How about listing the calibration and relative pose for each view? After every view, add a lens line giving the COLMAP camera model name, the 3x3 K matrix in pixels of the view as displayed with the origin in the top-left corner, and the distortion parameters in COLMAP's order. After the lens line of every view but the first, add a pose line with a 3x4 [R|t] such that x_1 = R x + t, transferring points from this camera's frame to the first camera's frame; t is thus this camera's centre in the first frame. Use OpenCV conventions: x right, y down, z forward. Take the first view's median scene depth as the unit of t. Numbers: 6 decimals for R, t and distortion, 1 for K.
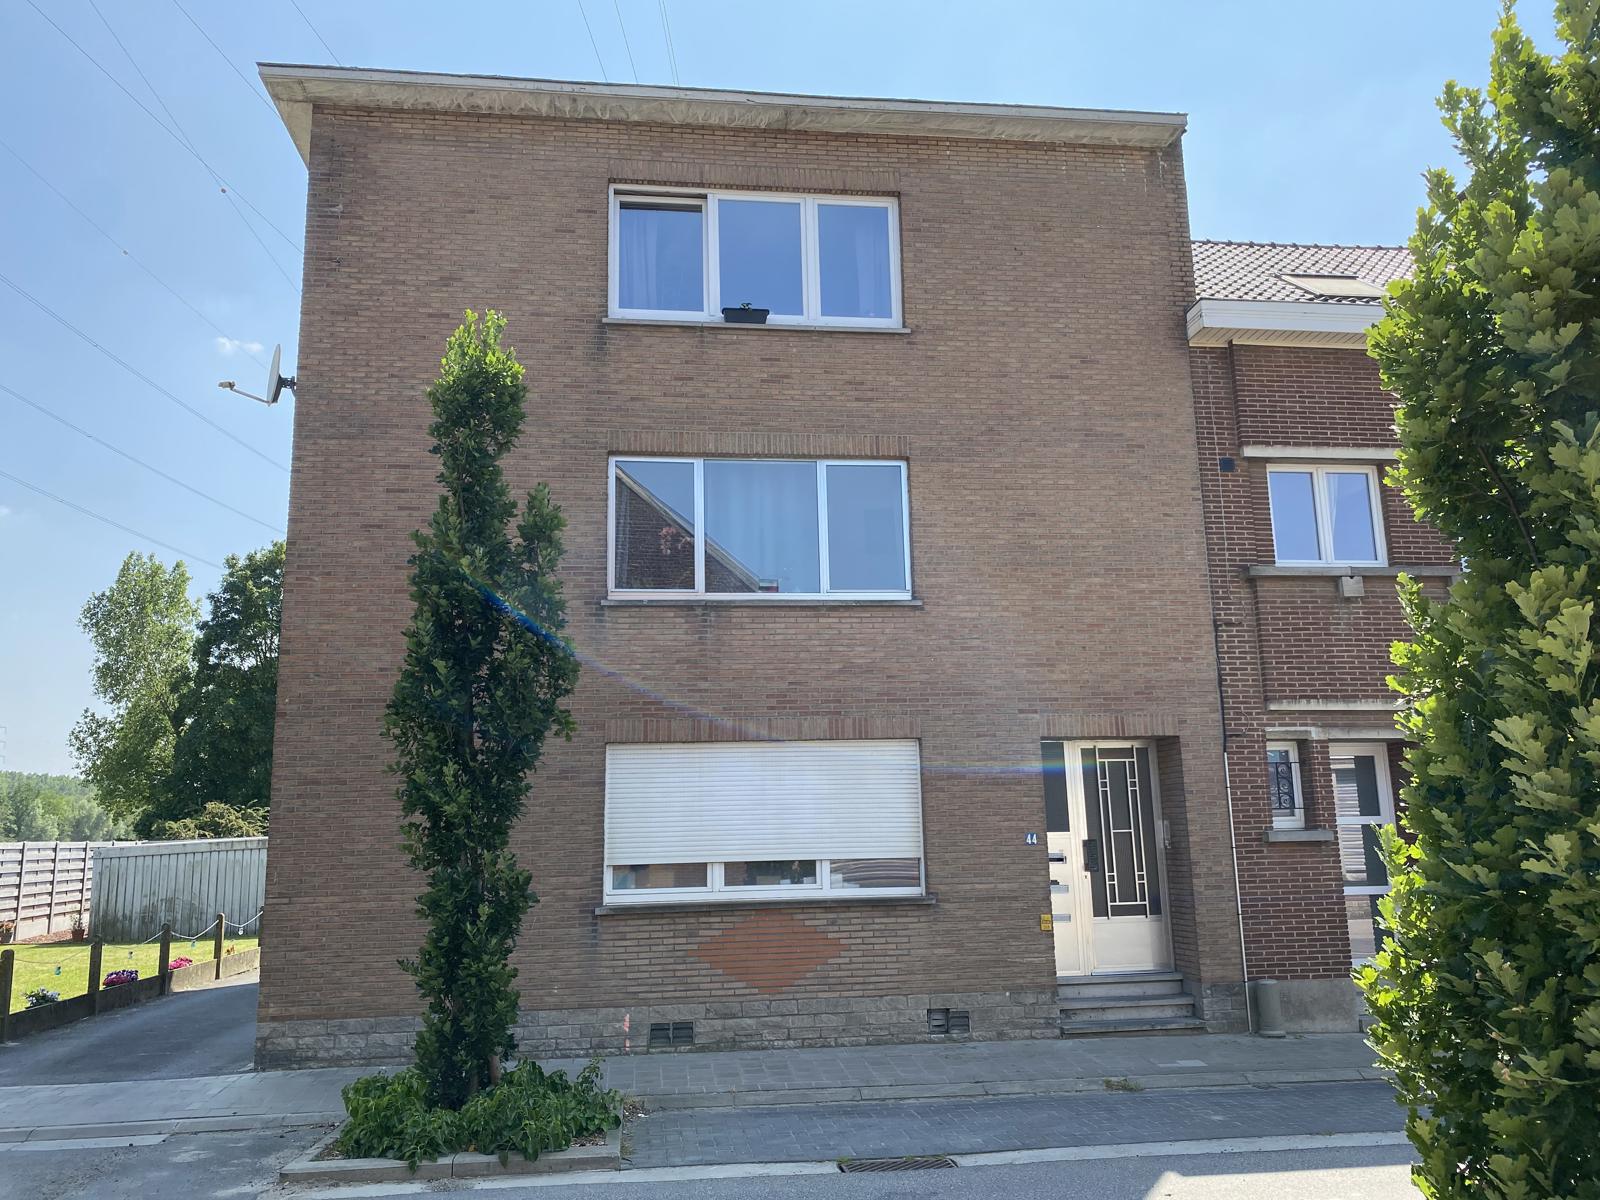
lens RADIAL K [[1206.8, 0, 815.2], [0, 1206.8, 573.3], [0, 0, 1]] dist [0.044084, -0.062677]
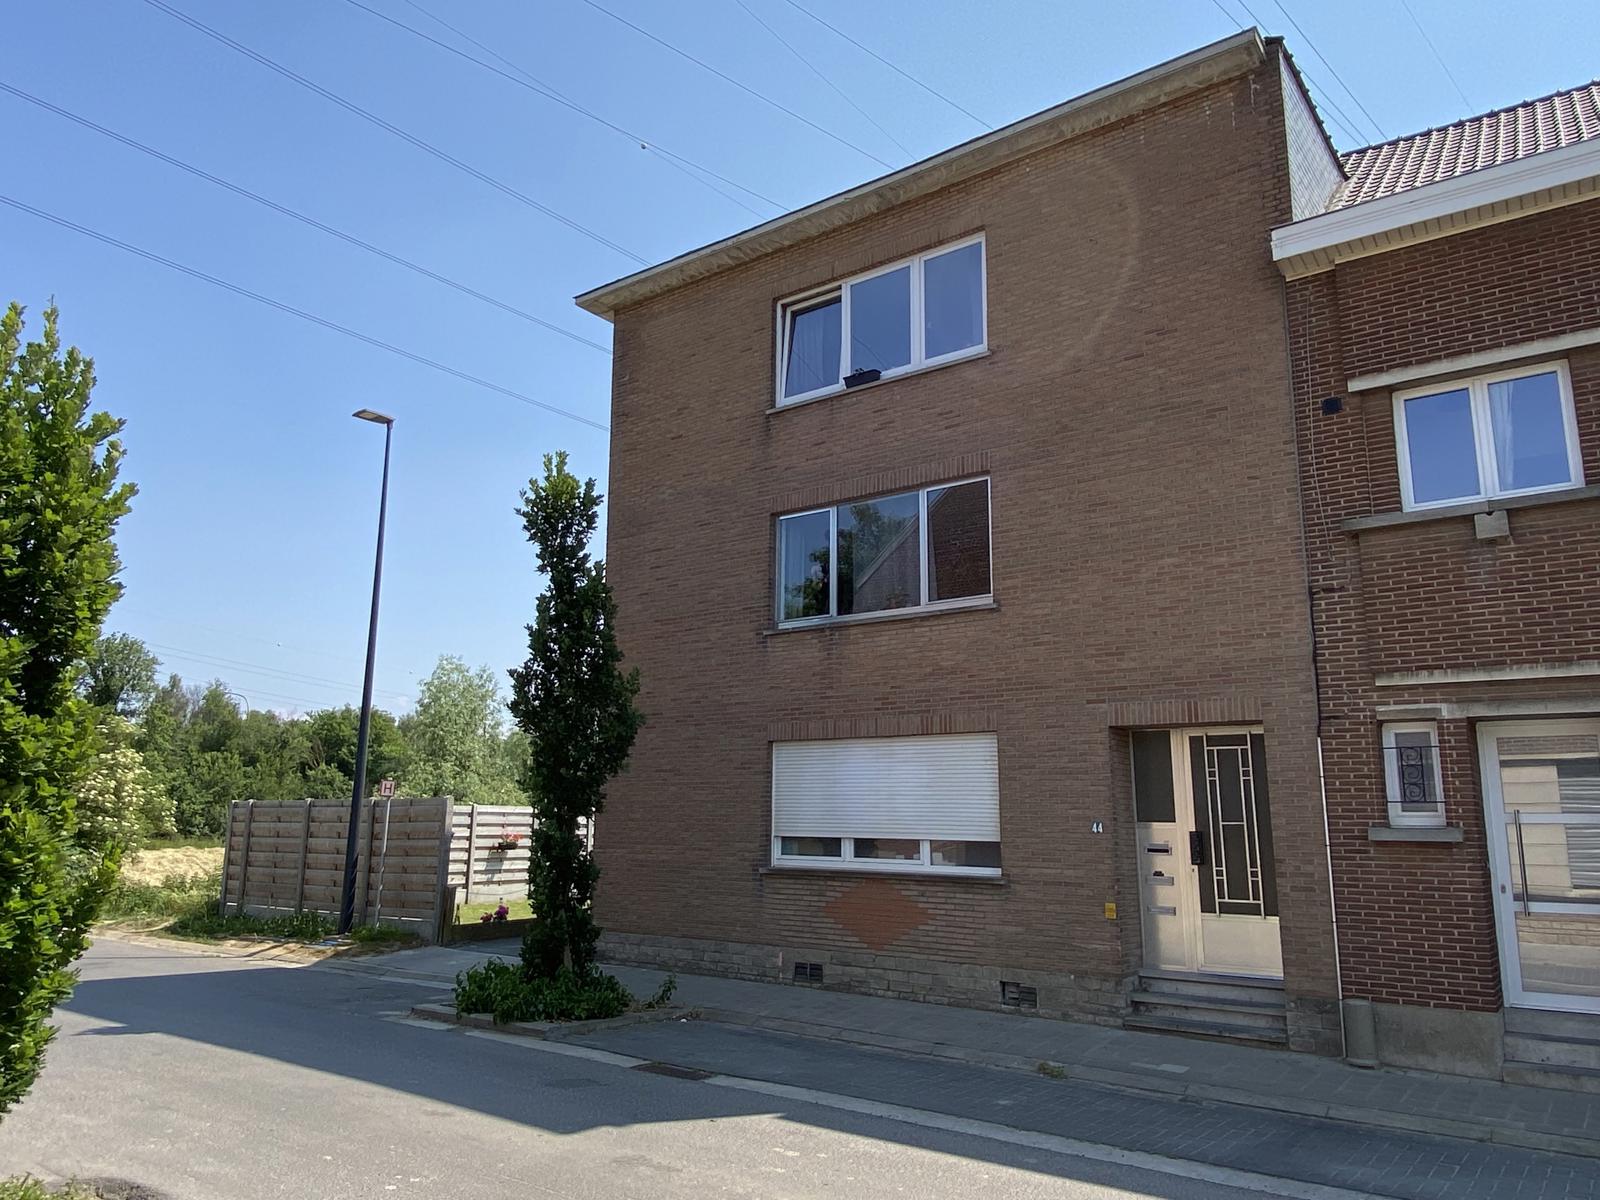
lens RADIAL K [[1093.7, 0, 803.9], [0, 1093.7, 591.2], [0, 0, 1]] dist [0.038232, -0.042651]
pose [[0.723632, -0.113620, -0.680770, 0.609811], [0.121118, 0.991955, -0.036812, 0.026299], [0.679476, -0.055815, 0.731572, 0.165329]]
